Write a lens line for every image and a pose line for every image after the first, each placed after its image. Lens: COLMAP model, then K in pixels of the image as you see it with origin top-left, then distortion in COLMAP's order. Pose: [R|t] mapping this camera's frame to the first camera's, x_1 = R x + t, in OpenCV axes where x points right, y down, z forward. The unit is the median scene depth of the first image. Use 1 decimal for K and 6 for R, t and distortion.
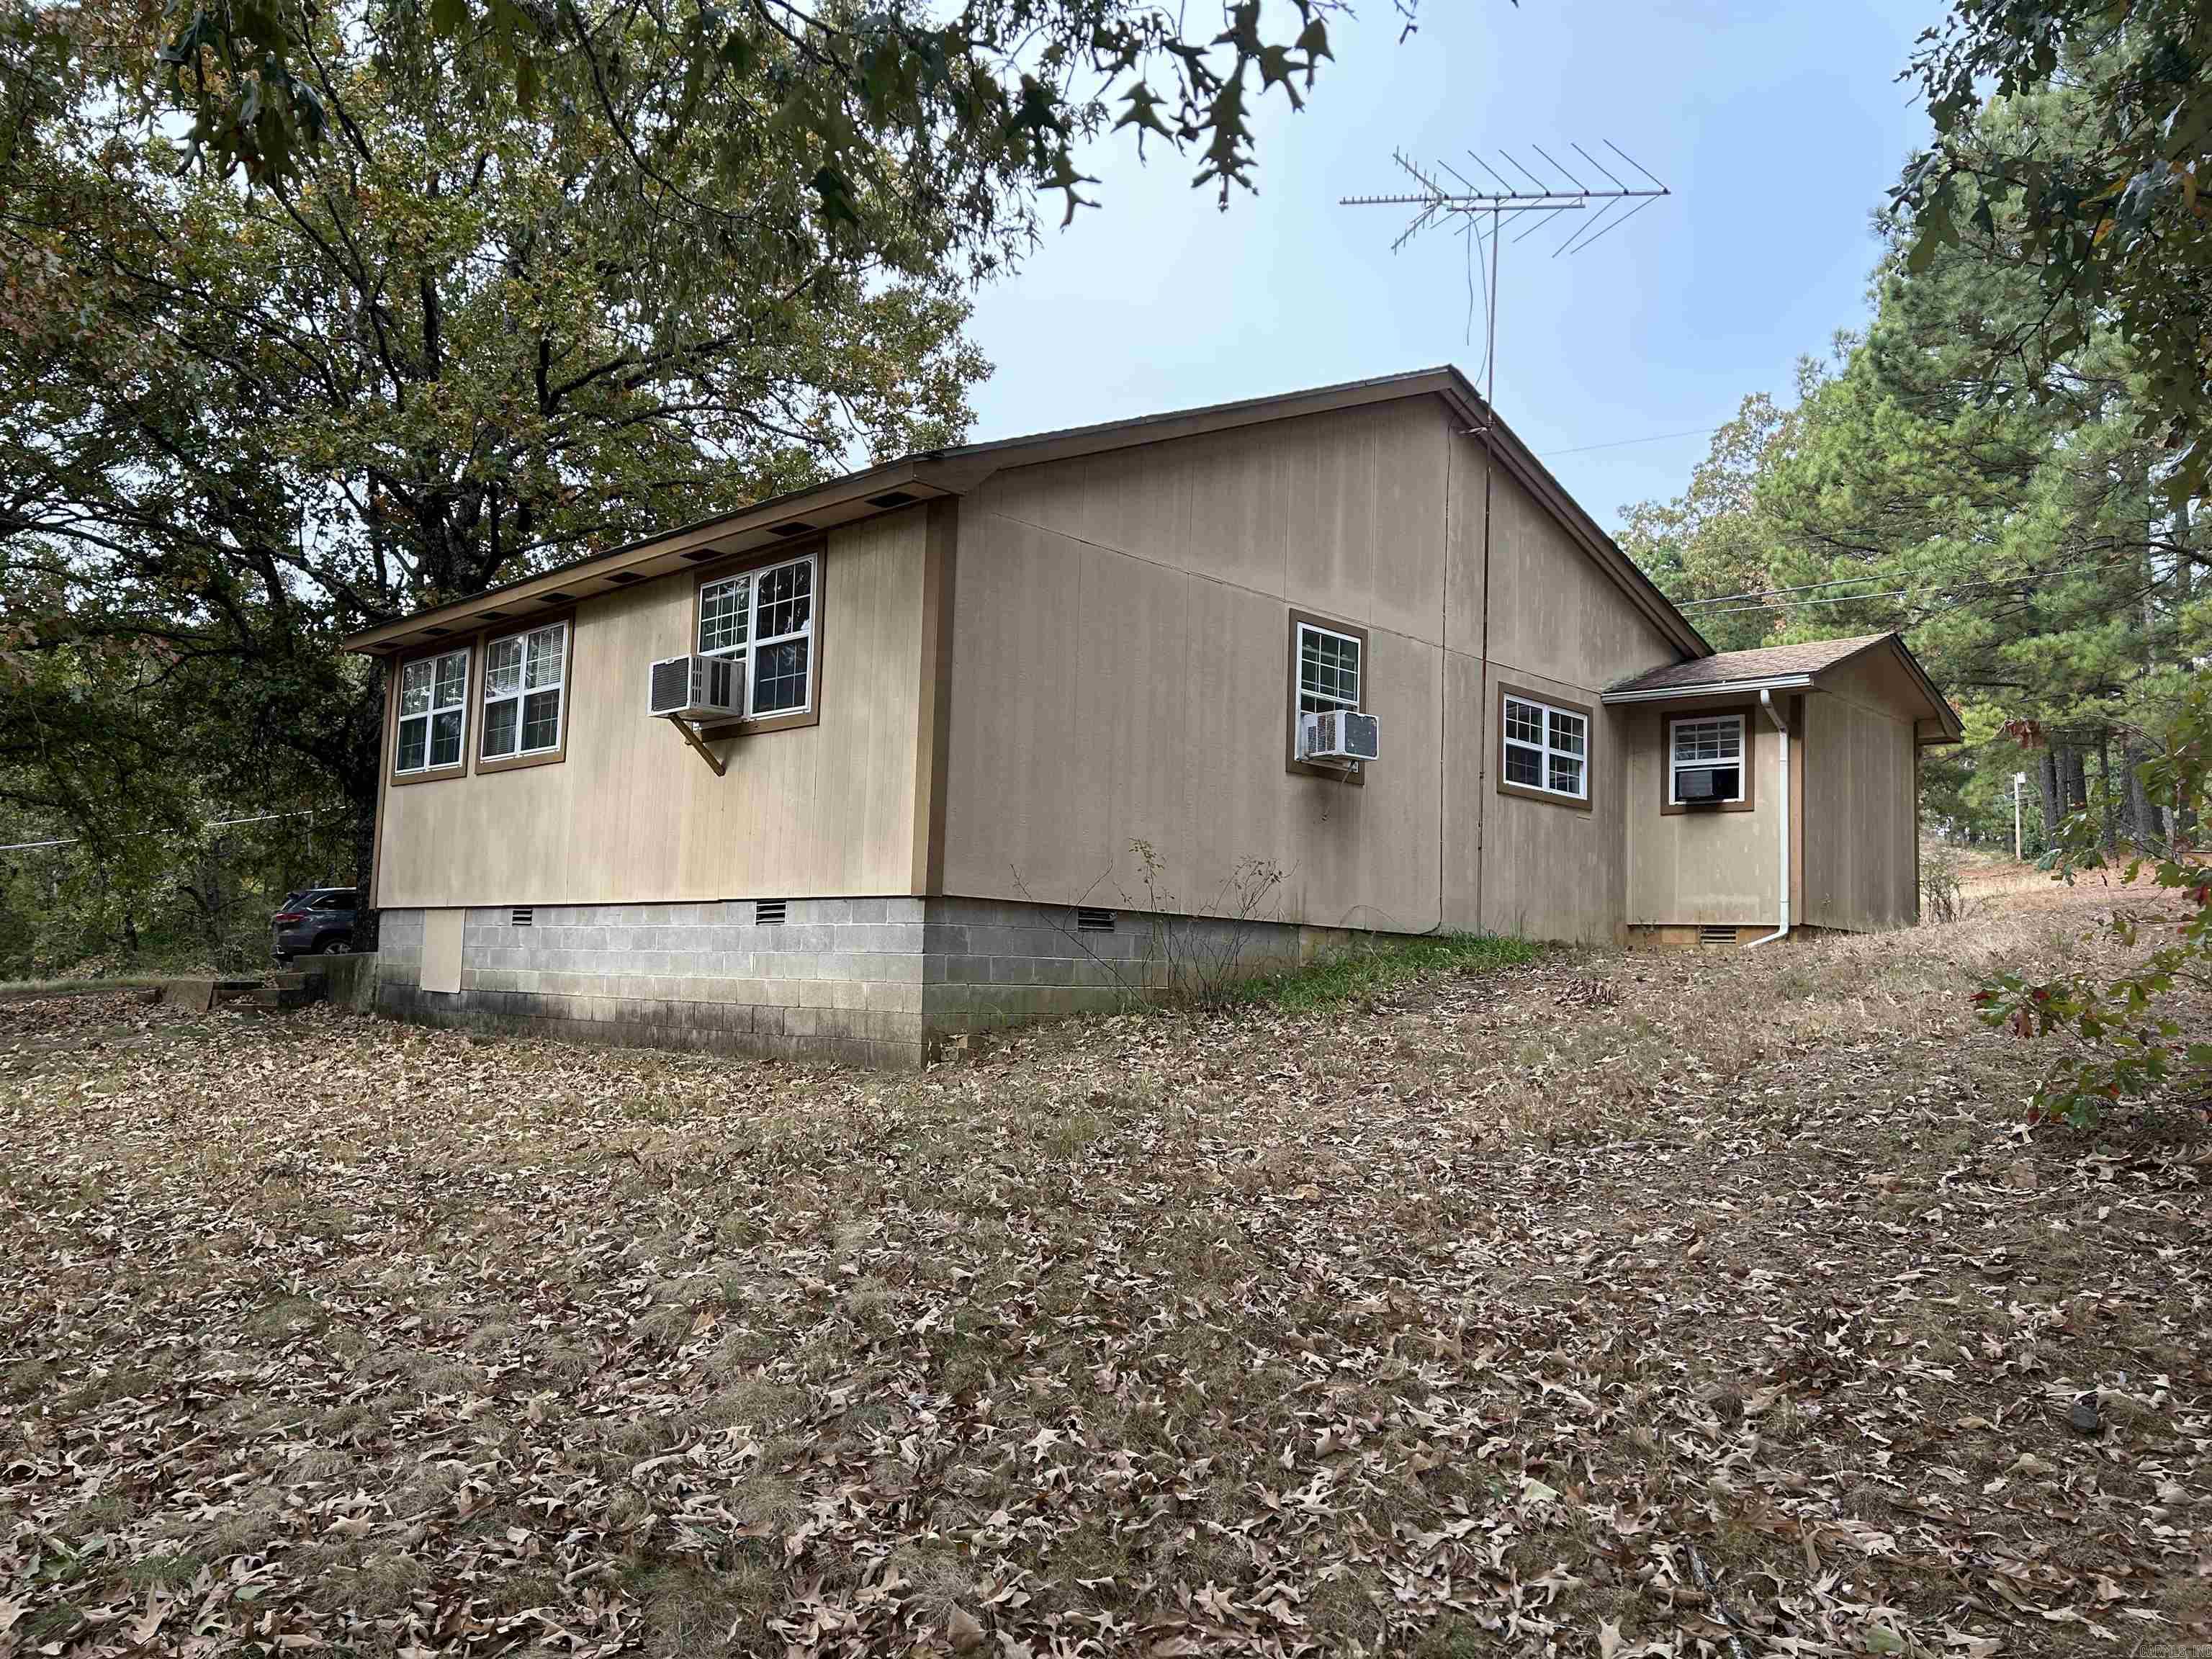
lens RADIAL K [[1643.1, 0, 1102.6], [0, 1643.1, 875.8], [0, 0, 1]] dist [0.059626, -0.059114]
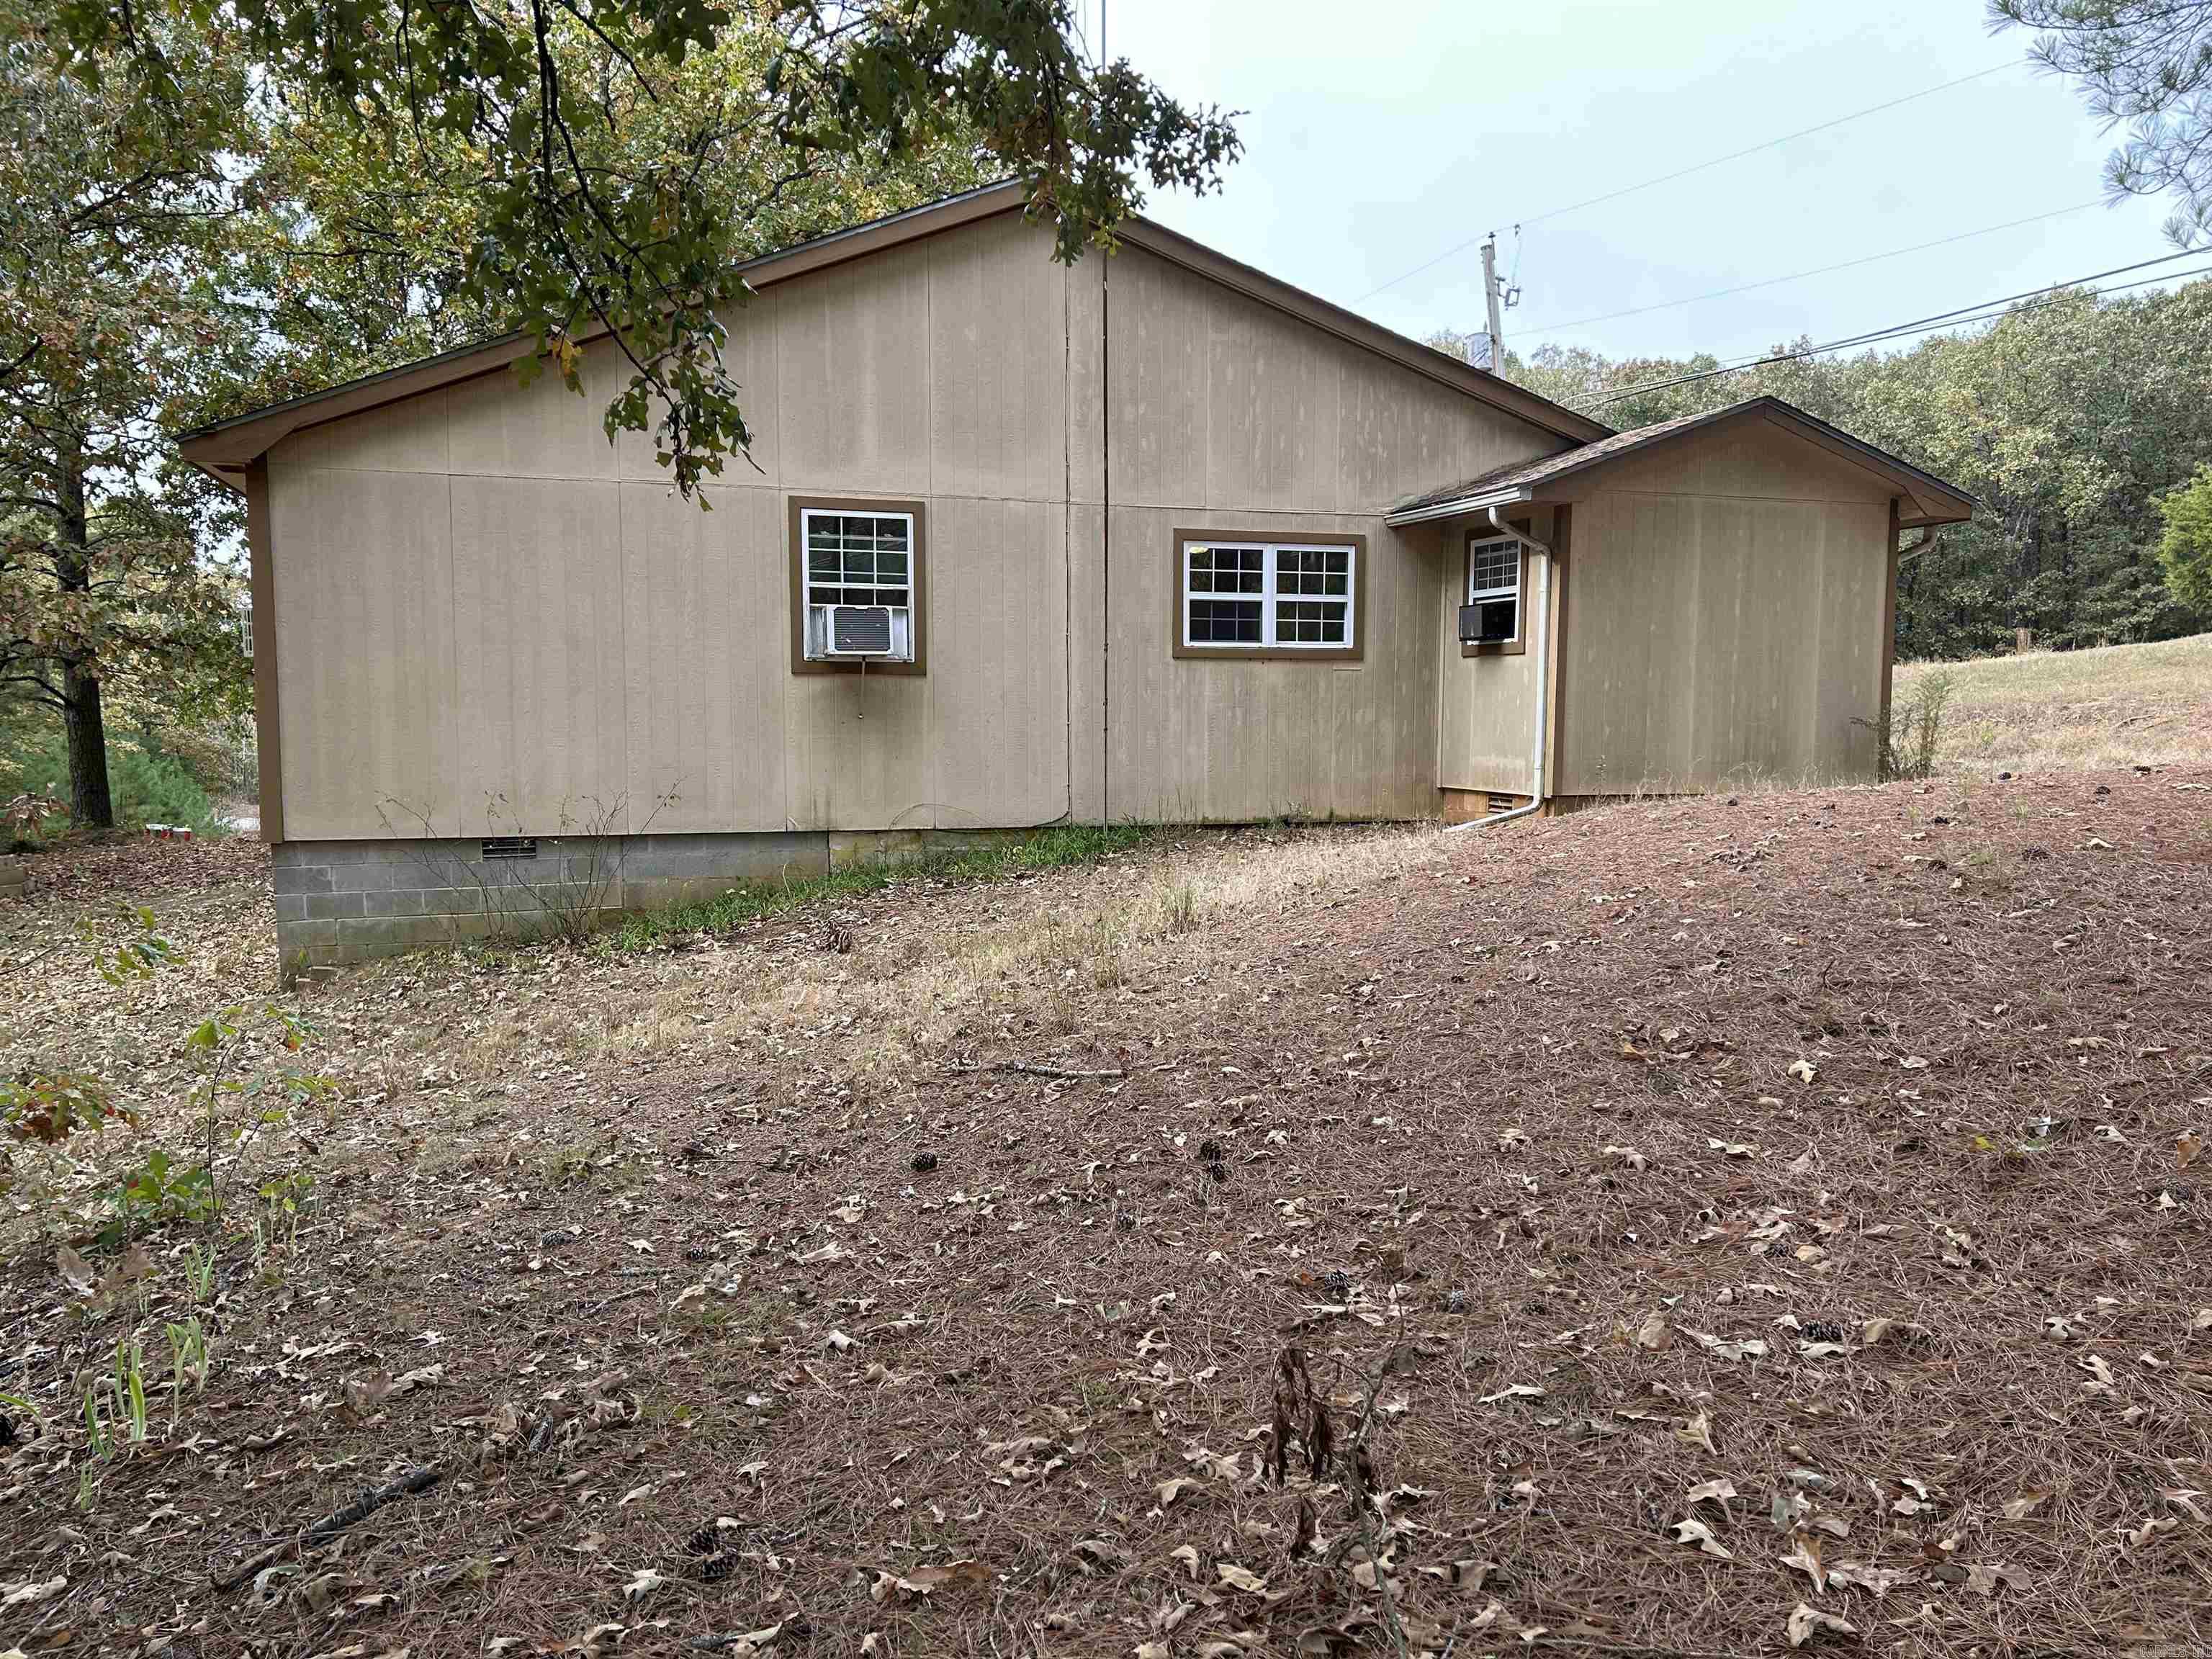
lens RADIAL K [[1643.1, 0, 1102.6], [0, 1643.1, 875.8], [0, 0, 1]] dist [0.059626, -0.059114]
pose [[0.900070, 0.002788, -0.435736, 0.575037], [0.060184, 0.989600, 0.130651, -0.050707], [0.431568, -0.143819, 0.890542, 0.174836]]
